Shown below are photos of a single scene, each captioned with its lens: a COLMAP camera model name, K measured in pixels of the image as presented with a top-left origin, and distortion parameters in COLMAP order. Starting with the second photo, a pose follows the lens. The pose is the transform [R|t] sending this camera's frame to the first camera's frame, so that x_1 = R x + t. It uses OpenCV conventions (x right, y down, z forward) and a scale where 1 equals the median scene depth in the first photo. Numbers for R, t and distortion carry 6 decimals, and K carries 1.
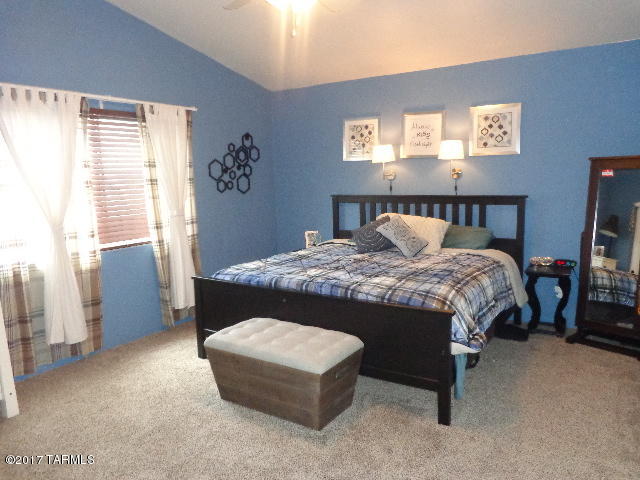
lens RADIAL K [[473.0, 0, 320.7], [0, 473.0, 242.4], [0, 0, 1]] dist [0.002705, -0.011833]
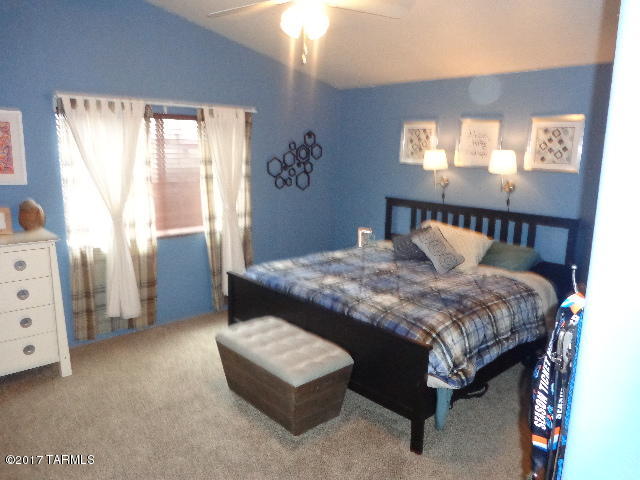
lens RADIAL K [[473.0, 0, 322.8], [0, 473.0, 238.4], [0, 0, 1]] dist [0.002705, -0.011833]
pose [[0.966655, 0.093450, -0.238424, 0.190078], [-0.081693, 0.994925, 0.058746, -0.081858], [0.242704, -0.037310, 0.969383, -0.008333]]
